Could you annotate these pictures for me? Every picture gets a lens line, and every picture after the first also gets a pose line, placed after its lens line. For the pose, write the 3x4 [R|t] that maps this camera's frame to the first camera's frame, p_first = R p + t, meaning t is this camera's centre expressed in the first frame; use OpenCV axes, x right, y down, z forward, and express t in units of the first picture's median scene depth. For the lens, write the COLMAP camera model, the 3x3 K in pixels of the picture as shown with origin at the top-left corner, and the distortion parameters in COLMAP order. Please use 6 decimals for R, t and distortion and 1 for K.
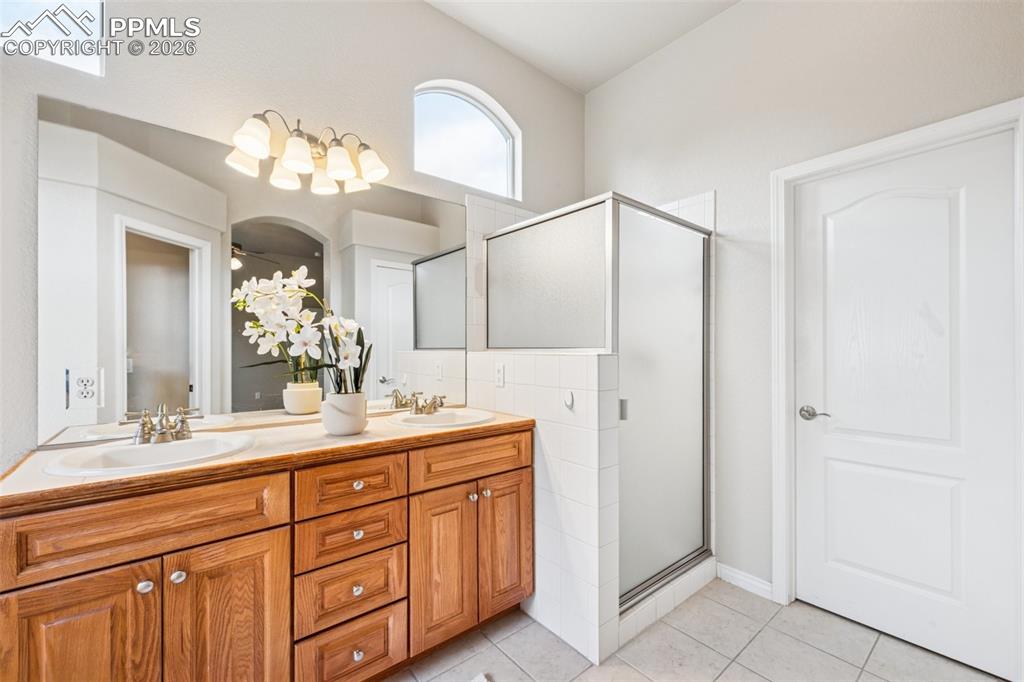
lens RADIAL K [[419.8, 0, 509.4], [0, 419.8, 342.0], [0, 0, 1]] dist [0.003816, 0.000446]
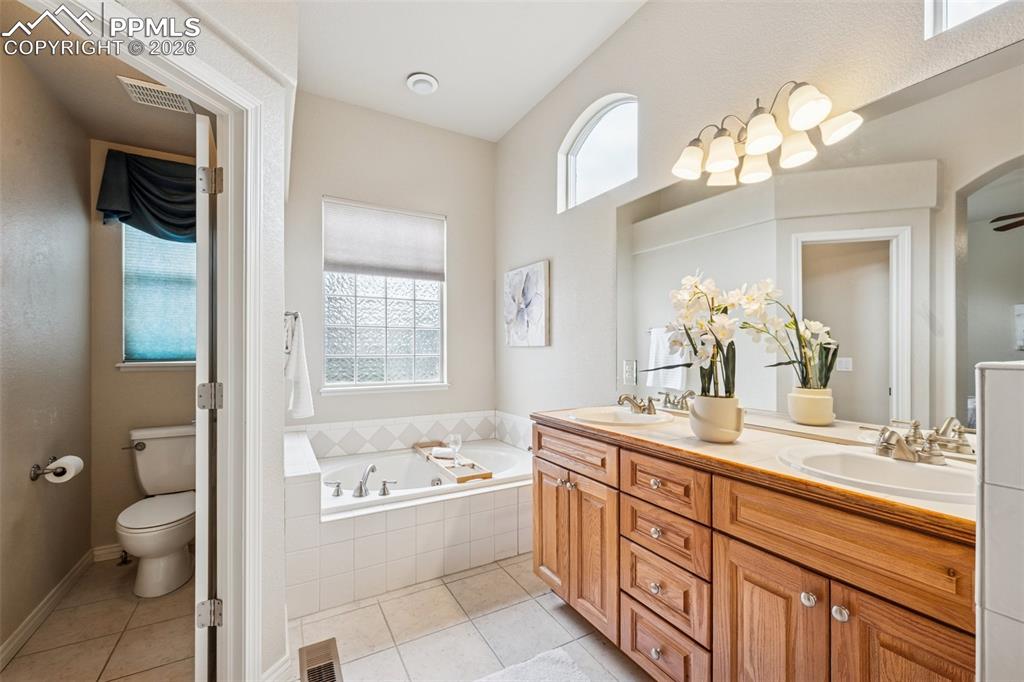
lens RADIAL K [[419.8, 0, 509.4], [0, 419.8, 342.0], [0, 0, 1]] dist [0.003816, 0.000446]
pose [[-0.176885, -0.016483, -0.984093, 0.634446], [0.014635, 0.999705, -0.019375, 0.014404], [0.984123, -0.017829, -0.176592, 0.763585]]
